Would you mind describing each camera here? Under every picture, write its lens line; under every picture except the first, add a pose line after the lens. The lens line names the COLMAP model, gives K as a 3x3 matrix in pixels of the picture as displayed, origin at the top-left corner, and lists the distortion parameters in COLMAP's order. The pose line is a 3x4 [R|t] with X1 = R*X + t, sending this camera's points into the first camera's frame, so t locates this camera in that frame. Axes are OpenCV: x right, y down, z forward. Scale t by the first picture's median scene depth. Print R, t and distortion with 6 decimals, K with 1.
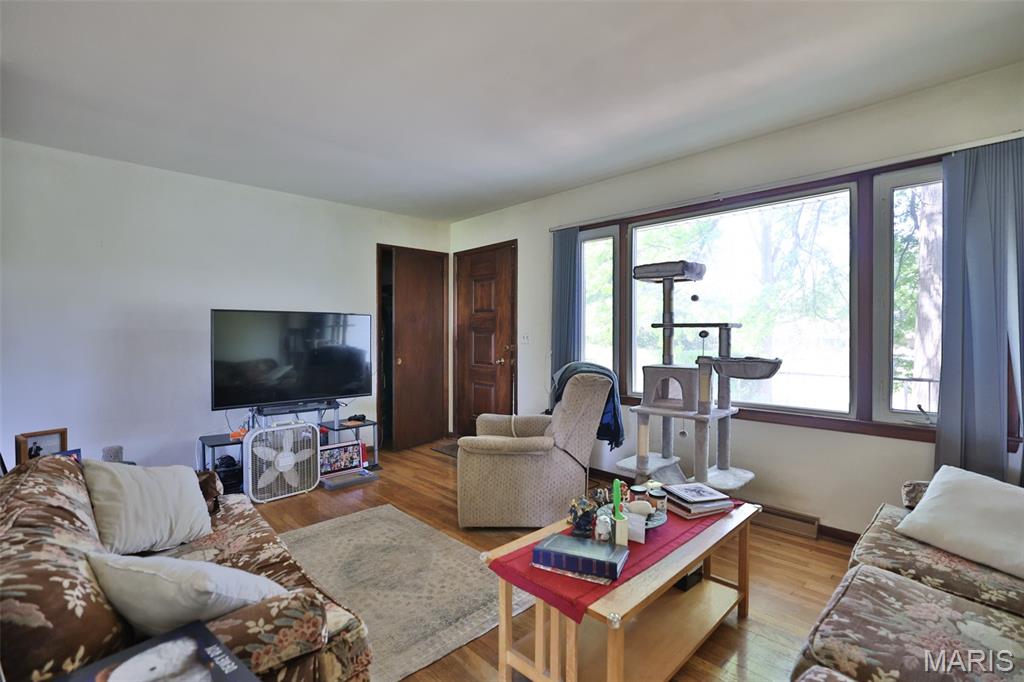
lens RADIAL K [[479.6, 0, 508.2], [0, 479.6, 343.2], [0, 0, 1]] dist [-0.040661, 0.013501]
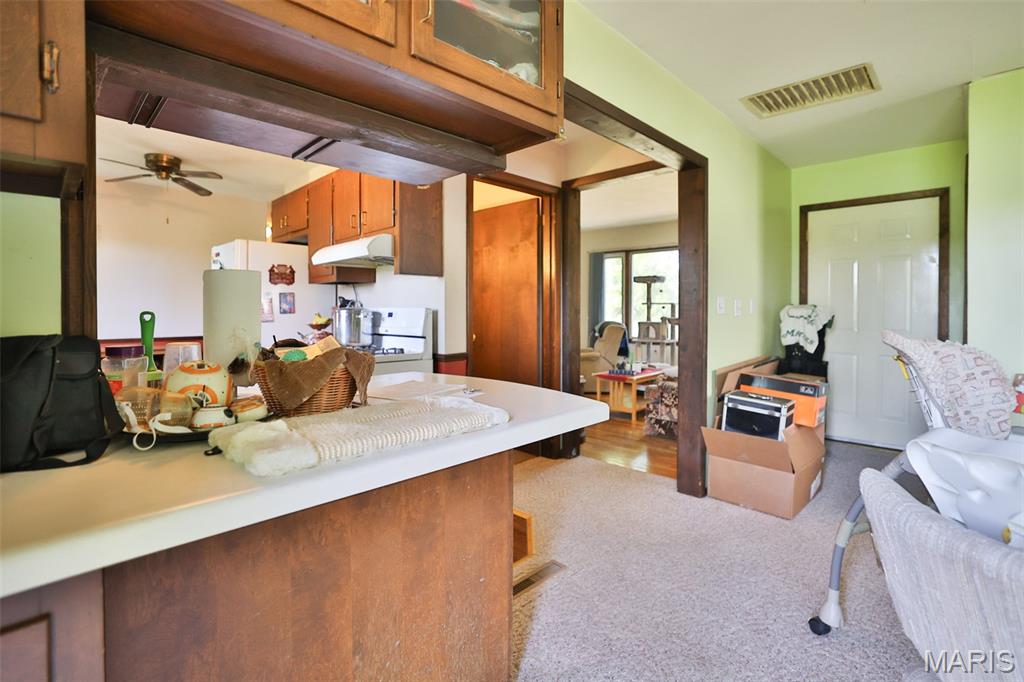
lens RADIAL K [[479.6, 0, 522.6], [0, 479.6, 309.2], [0, 0, 1]] dist [-0.040661, 0.013501]
pose [[0.999151, -0.006182, 0.040739, -0.322623], [0.007063, 0.999744, -0.021505, 0.031006], [-0.040596, 0.021775, 0.998938, -1.129268]]
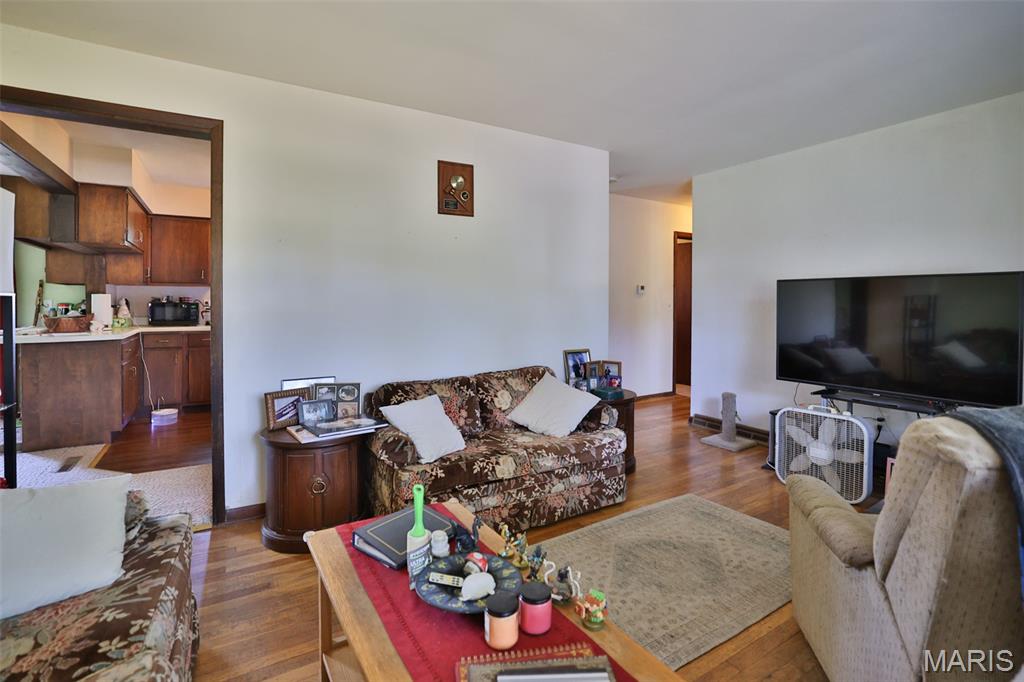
lens RADIAL K [[479.6, 0, 520.1], [0, 479.6, 308.7], [0, 0, 1]] dist [-0.040661, 0.013501]
pose [[-0.209497, 0.012158, -0.977734, 0.530190], [-0.022519, 0.999598, 0.017255, -0.017192], [0.977550, 0.025632, -0.209139, 0.719099]]
